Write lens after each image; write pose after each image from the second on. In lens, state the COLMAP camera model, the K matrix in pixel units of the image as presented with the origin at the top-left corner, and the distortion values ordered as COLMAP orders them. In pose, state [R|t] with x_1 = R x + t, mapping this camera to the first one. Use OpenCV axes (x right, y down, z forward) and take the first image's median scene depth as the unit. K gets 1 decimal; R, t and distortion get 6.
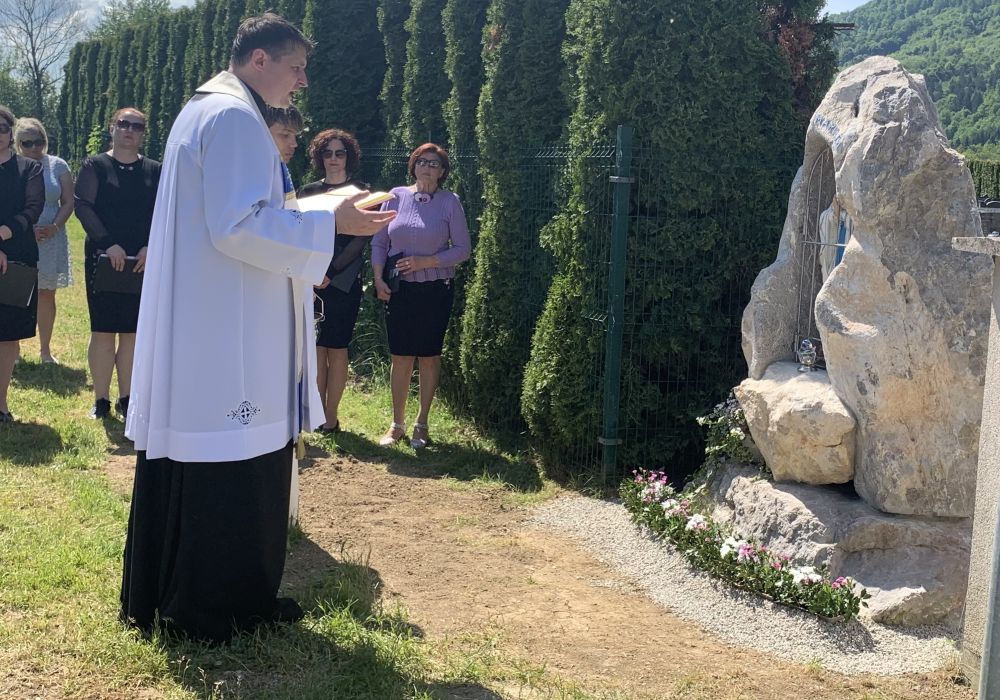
lens RADIAL K [[1228.0, 0, 580.2], [0, 1228.0, 264.5], [0, 0, 1]] dist [0.189805, -0.607613]
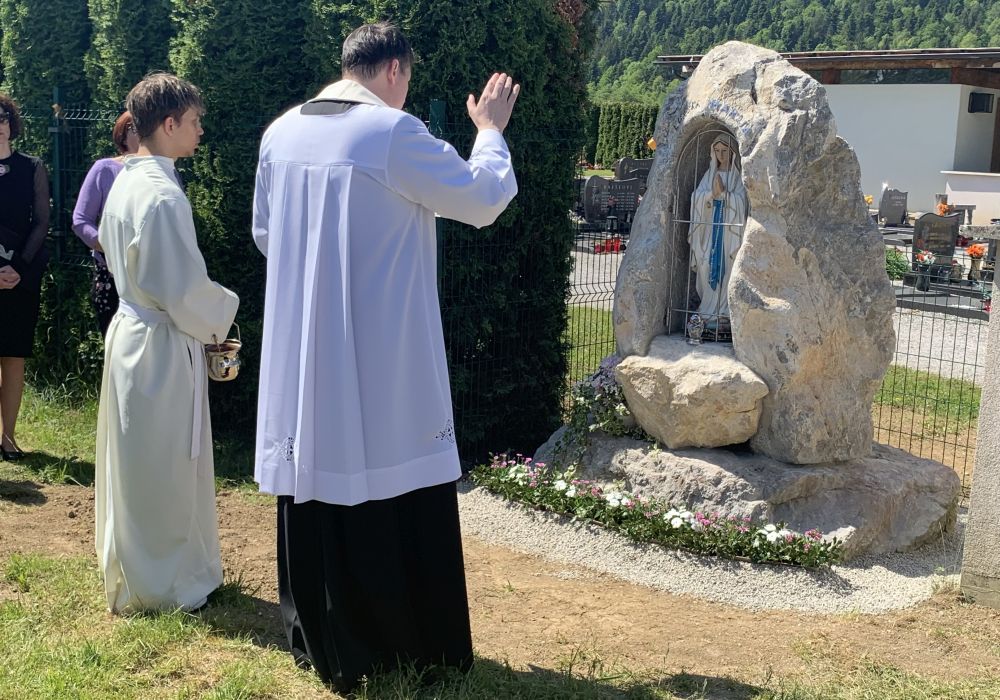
lens RADIAL K [[1222.7, 0, 531.0], [0, 1222.7, 323.3], [0, 0, 1]] dist [0.182570, -0.539437]
pose [[0.856509, -0.093525, 0.507588, -0.500322], [0.037113, 0.992060, 0.120165, -0.067253], [-0.514796, -0.084084, 0.853179, 0.184053]]
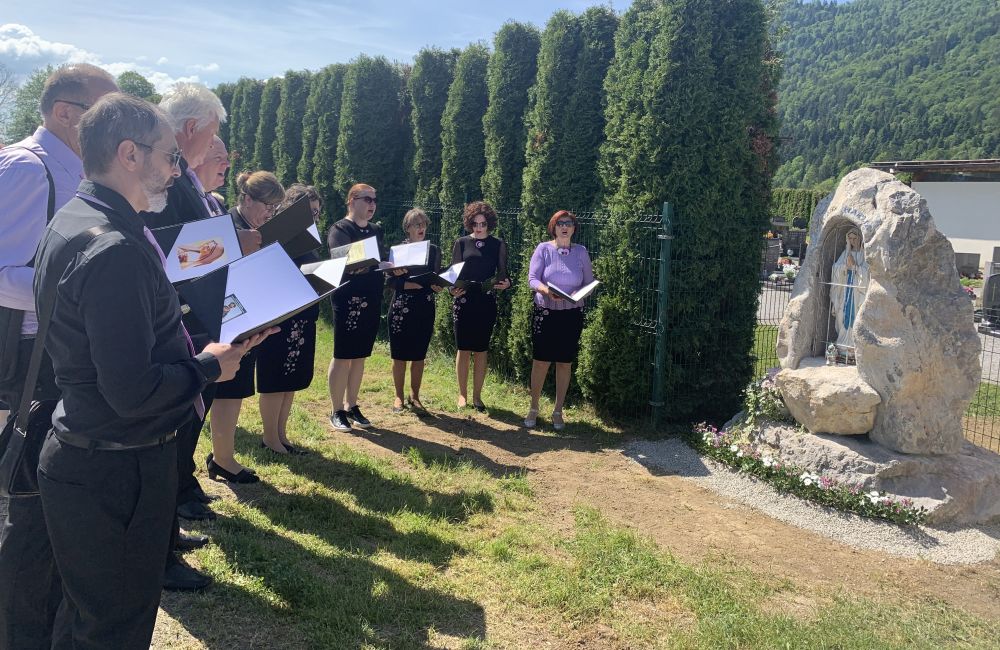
lens RADIAL K [[769.3, 0, 477.2], [0, 769.3, 261.1], [0, 0, 1]] dist [-0.007104, 0.002970]
pose [[0.987515, -0.016821, 0.156621, -0.450813], [0.012983, 0.999591, 0.025496, -0.084071], [-0.156986, -0.023144, 0.987330, 0.094677]]
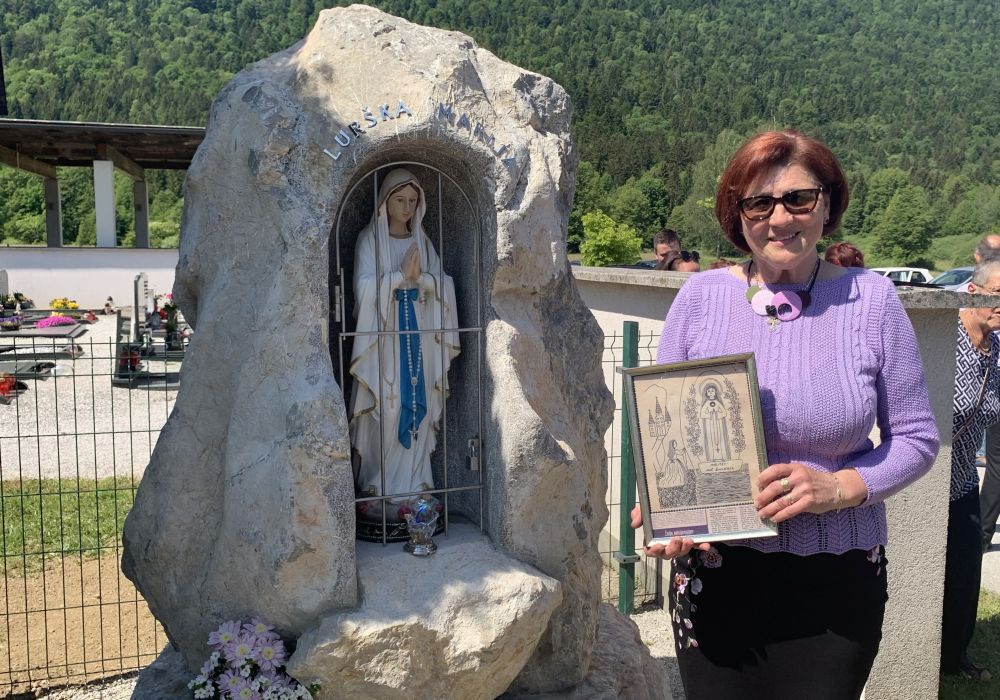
lens RADIAL K [[984.6, 0, 534.5], [0, 984.6, 364.6], [0, 0, 1]] dist [0.111225, -0.221551]
pose [[-0.073420, -0.176307, 0.981593, -0.280164], [0.051942, 0.982238, 0.180308, -0.087016], [-0.995948, 0.064224, -0.062959, 1.028663]]
